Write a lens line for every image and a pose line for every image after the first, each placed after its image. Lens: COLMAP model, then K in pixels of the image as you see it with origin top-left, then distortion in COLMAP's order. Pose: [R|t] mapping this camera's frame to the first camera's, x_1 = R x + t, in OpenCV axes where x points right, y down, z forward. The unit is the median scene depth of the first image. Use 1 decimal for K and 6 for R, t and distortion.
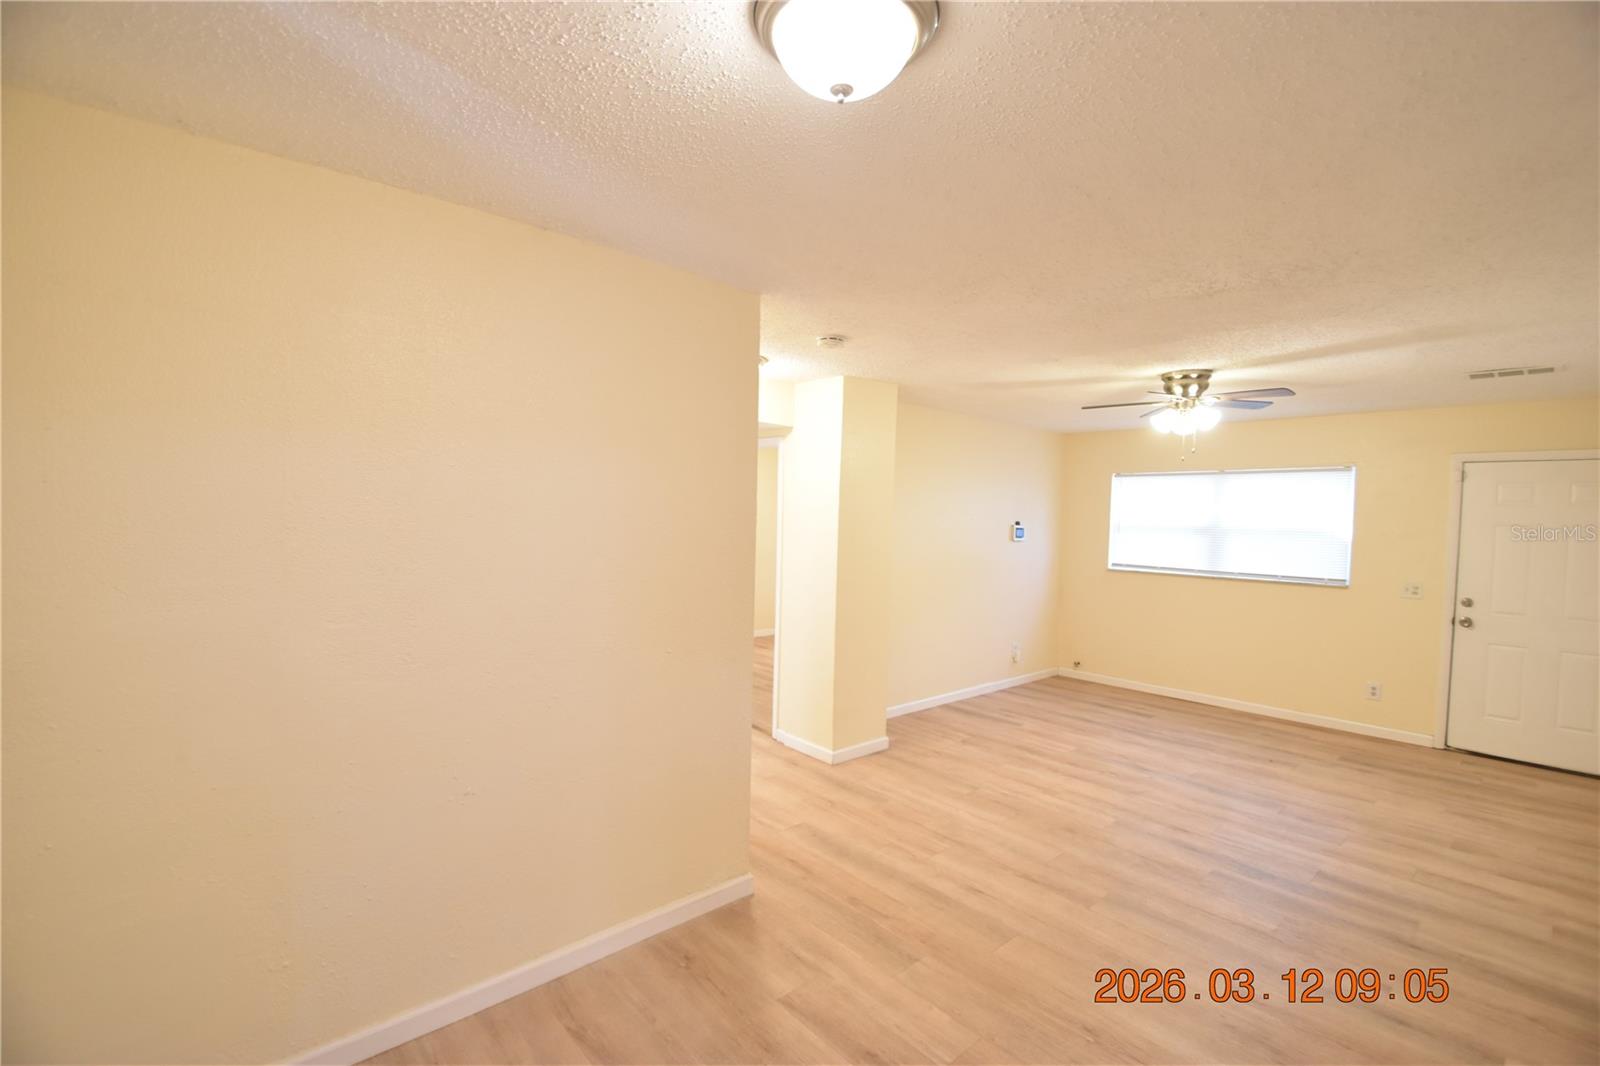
lens RADIAL K [[698.7, 0, 797.8], [0, 698.7, 538.9], [0, 0, 1]] dist [0.019618, -0.021086]
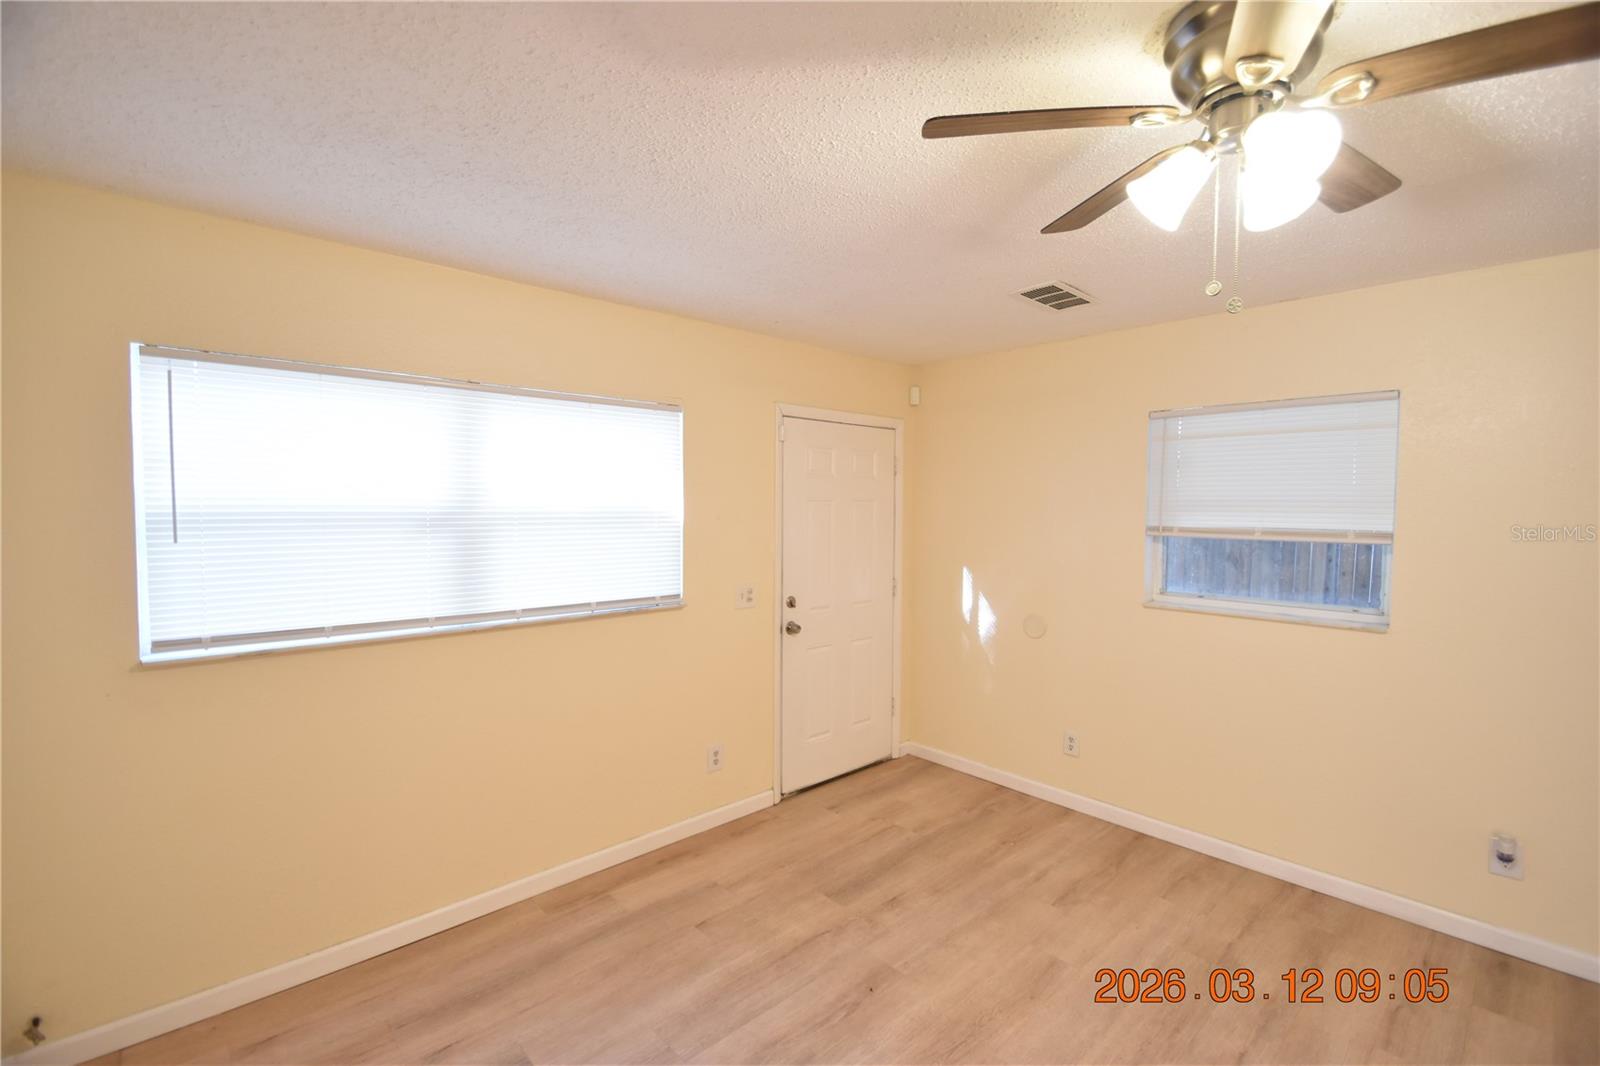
lens RADIAL K [[698.7, 0, 797.8], [0, 698.7, 538.9], [0, 0, 1]] dist [0.019618, -0.021086]
pose [[-0.026283, -0.071982, 0.997060, 0.201216], [0.026017, 0.997017, 0.072665, -0.033315], [-0.999316, 0.027850, -0.024332, 1.012538]]
